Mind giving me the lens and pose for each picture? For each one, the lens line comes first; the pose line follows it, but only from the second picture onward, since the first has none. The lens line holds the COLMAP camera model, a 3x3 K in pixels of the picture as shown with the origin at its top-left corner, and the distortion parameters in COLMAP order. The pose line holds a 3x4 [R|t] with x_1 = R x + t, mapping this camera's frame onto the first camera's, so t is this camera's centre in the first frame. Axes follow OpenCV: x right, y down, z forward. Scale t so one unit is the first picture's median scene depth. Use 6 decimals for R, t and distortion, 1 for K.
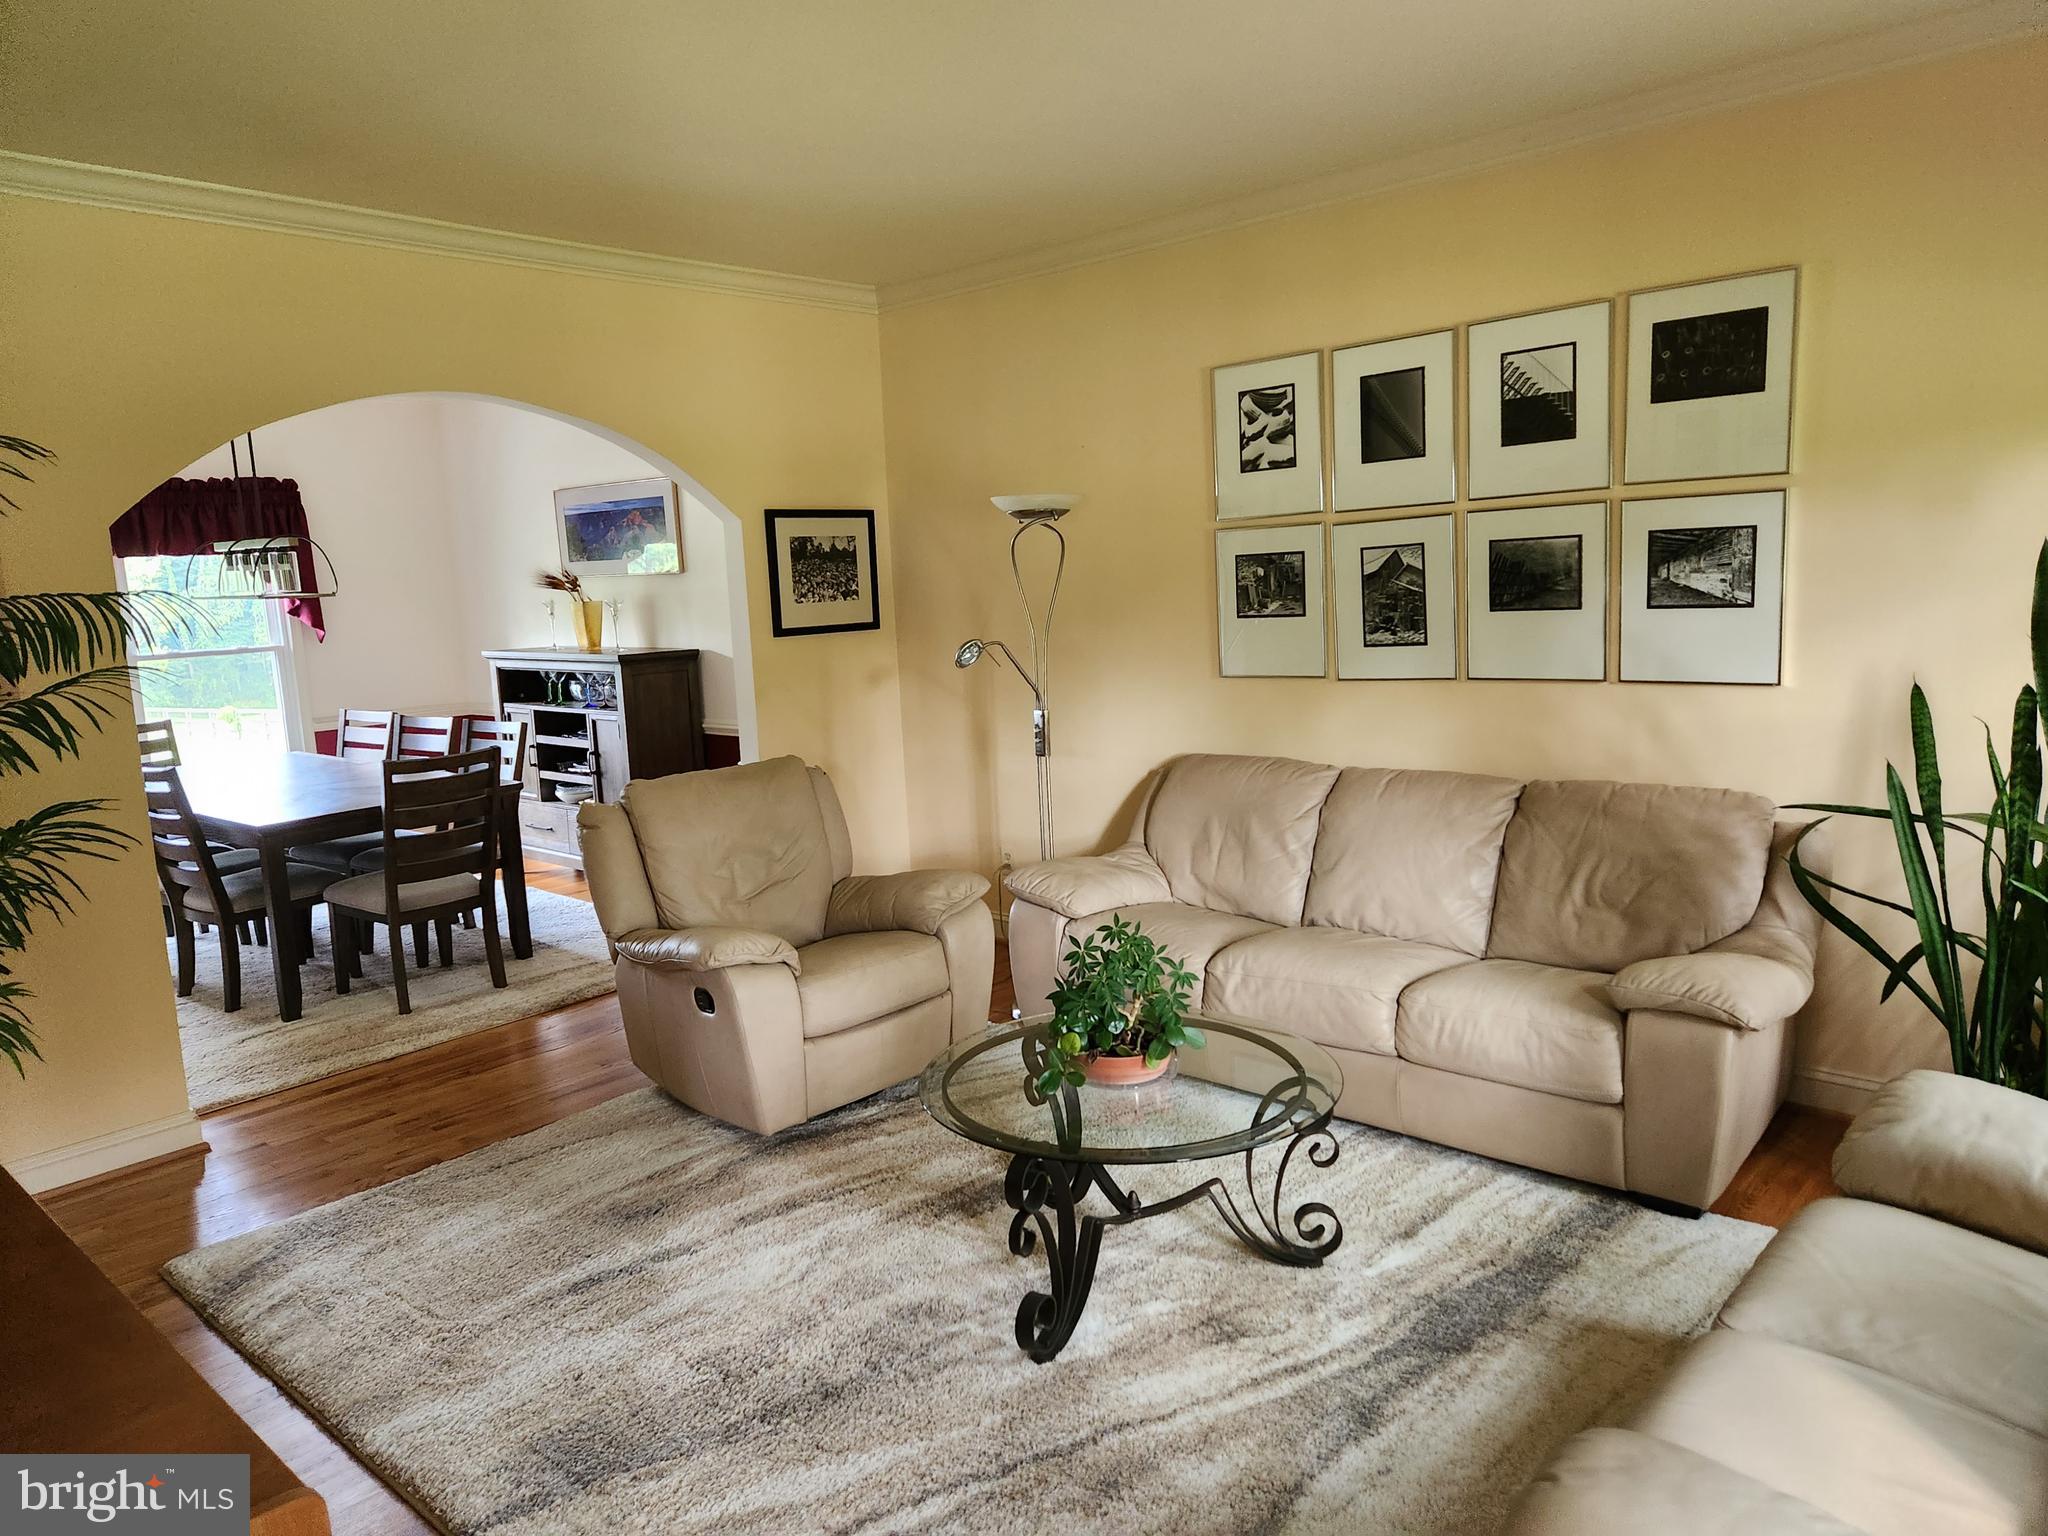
lens RADIAL K [[1389.4, 0, 1017.1], [0, 1389.4, 765.4], [0, 0, 1]] dist [0.066422, -0.044451]
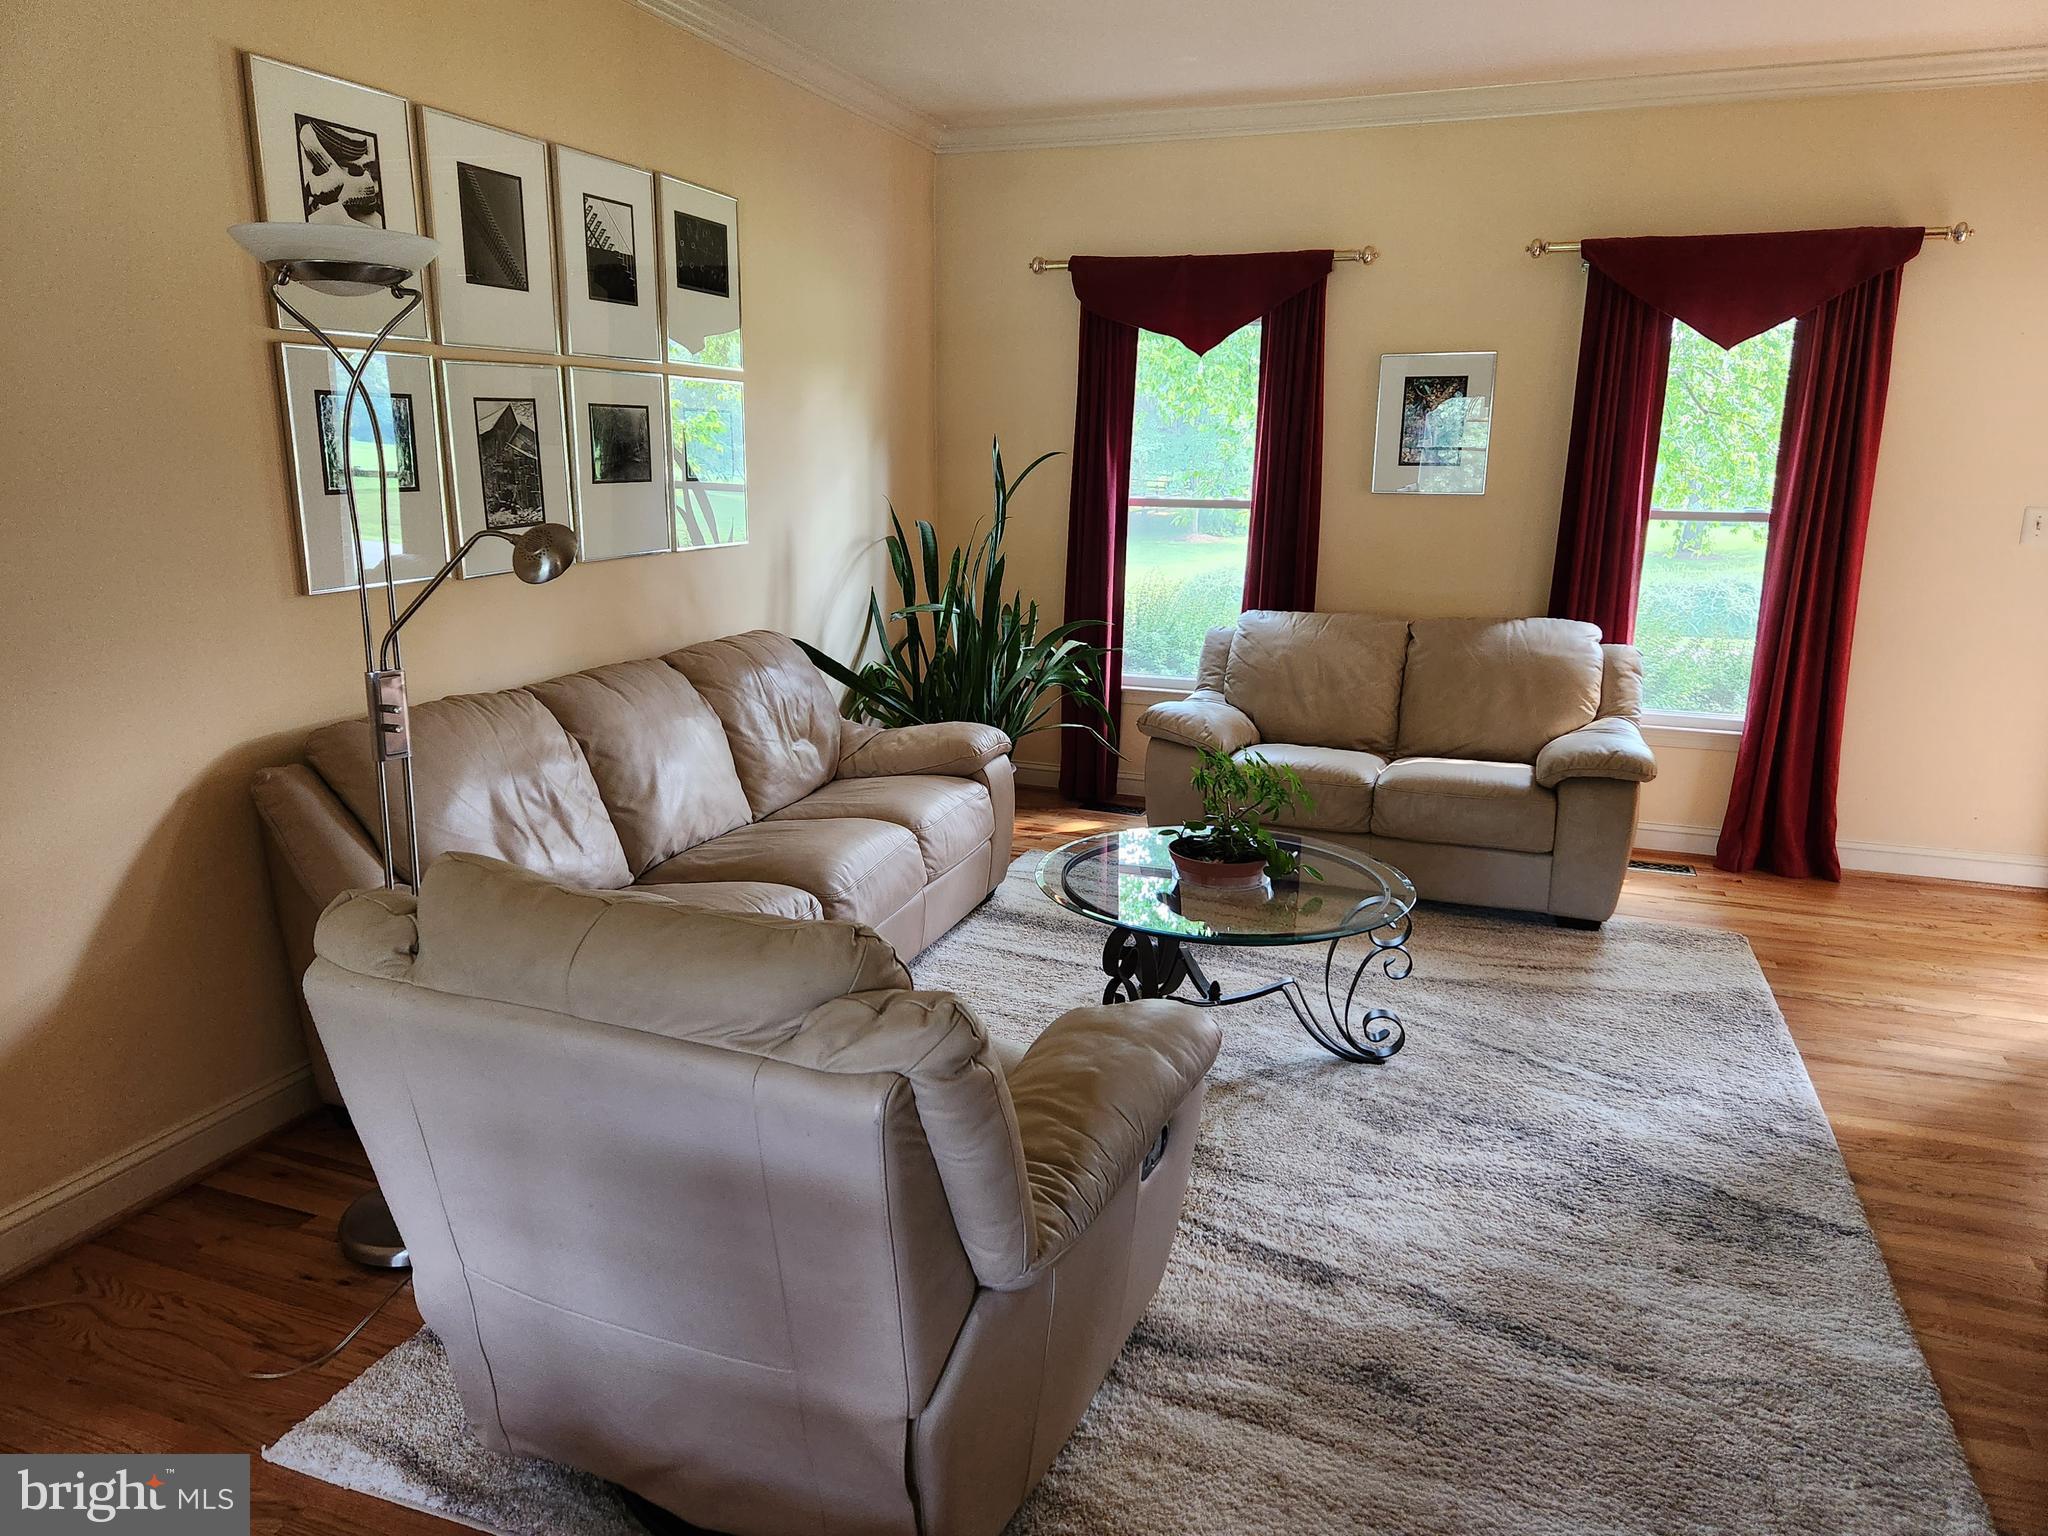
lens RADIAL K [[1389.4, 0, 1014.7], [0, 1389.4, 763.2], [0, 0, 1]] dist [0.066422, -0.044451]
pose [[-0.377474, -0.169331, 0.910407, -0.604214], [0.131125, 0.963459, 0.233565, -0.107558], [-0.916690, 0.207542, -0.341477, 1.059974]]
